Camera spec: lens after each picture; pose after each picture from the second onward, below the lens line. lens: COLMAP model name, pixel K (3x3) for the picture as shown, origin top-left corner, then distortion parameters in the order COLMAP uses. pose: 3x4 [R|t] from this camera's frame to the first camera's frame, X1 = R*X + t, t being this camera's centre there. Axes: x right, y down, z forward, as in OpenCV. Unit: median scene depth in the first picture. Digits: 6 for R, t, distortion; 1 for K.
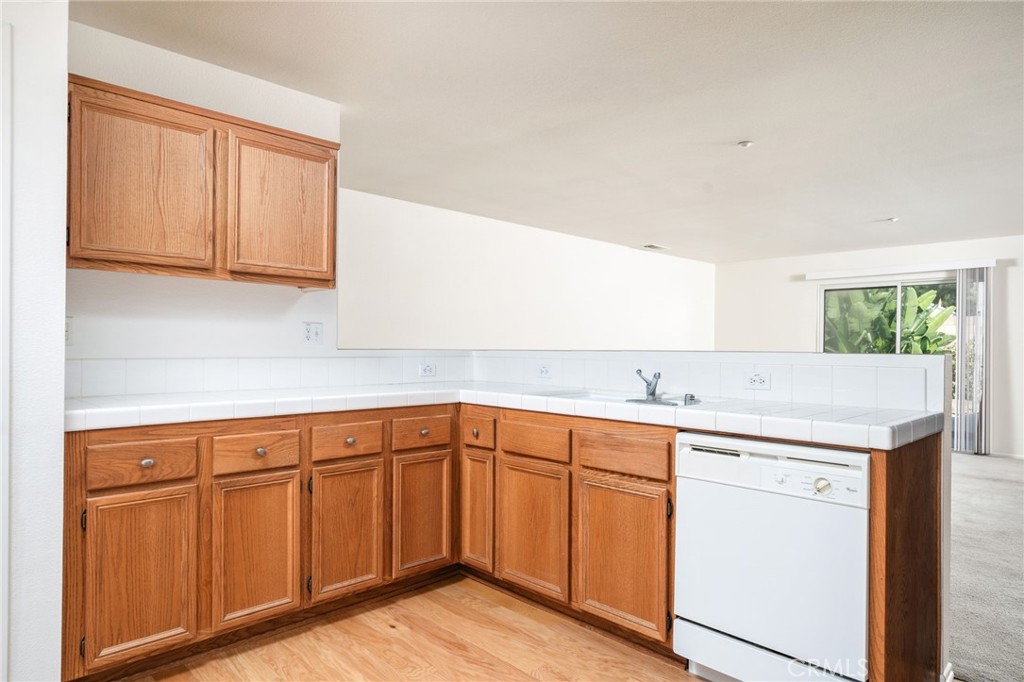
lens RADIAL K [[624.9, 0, 510.0], [0, 624.9, 348.7], [0, 0, 1]] dist [0.004555, 0.000067]
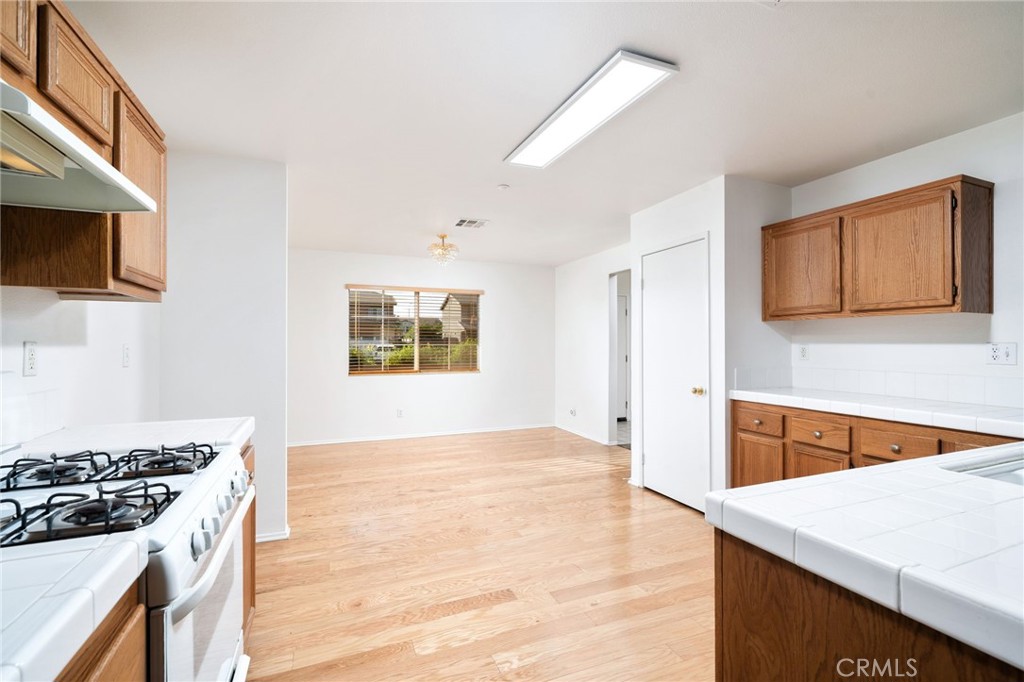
lens RADIAL K [[494.9, 0, 516.3], [0, 494.9, 337.6], [0, 0, 1]] dist [0.000946, 0.000154]
pose [[-0.385547, -0.016715, -0.922537, 0.886924], [-0.008215, 0.999858, -0.014683, -0.038727], [0.922652, 0.001918, -0.385630, 0.715230]]
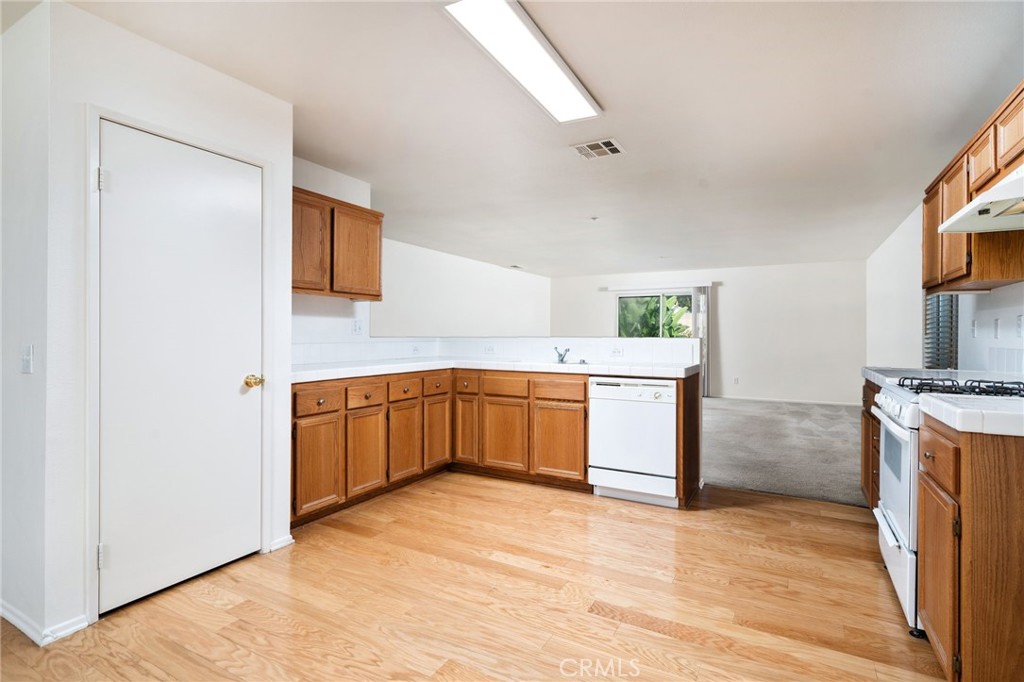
lens RADIAL K [[494.9, 0, 516.3], [0, 494.9, 337.6], [0, 0, 1]] dist [0.000946, 0.000154]
pose [[0.957839, -0.007050, 0.287218, -0.358641], [0.005684, 0.999968, 0.005591, -0.004076], [-0.287248, -0.003723, 0.957849, -0.407240]]
